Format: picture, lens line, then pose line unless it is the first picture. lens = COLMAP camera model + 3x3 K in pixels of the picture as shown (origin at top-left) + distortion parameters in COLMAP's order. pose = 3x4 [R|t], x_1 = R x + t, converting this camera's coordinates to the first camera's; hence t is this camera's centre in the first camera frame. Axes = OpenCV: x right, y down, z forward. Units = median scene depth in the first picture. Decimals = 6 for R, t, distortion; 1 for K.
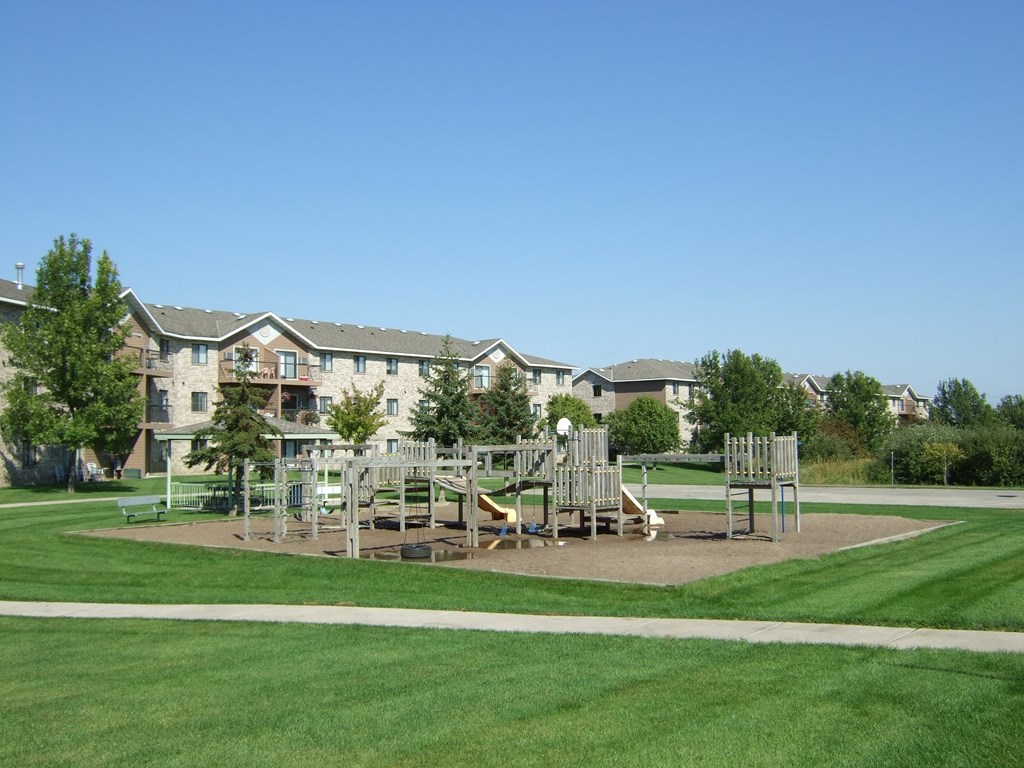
lens RADIAL K [[1074.9, 0, 512.0], [0, 1074.9, 384.0], [0, 0, 1]] dist [-0.029737, -0.011820]
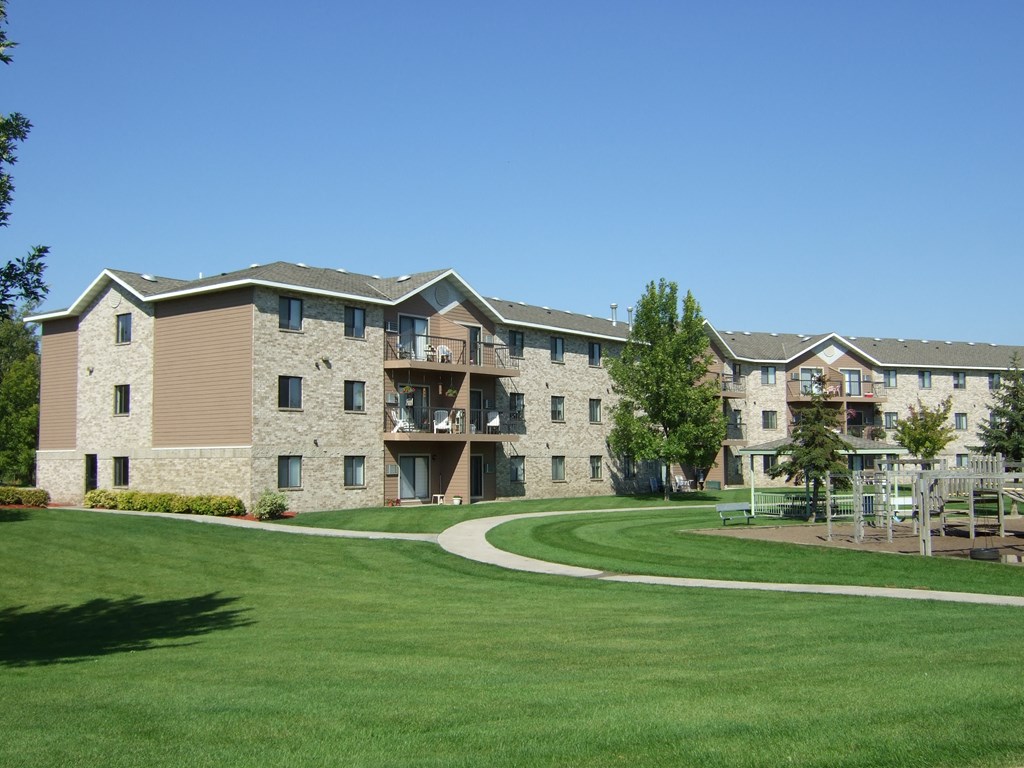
lens RADIAL K [[1074.9, 0, 512.0], [0, 1074.9, 384.0], [0, 0, 1]] dist [-0.029737, -0.011820]
pose [[0.872797, -0.032581, -0.486995, 0.013464], [0.025740, 0.999454, -0.020734, -0.005291], [0.487404, 0.005561, 0.873159, -0.101404]]
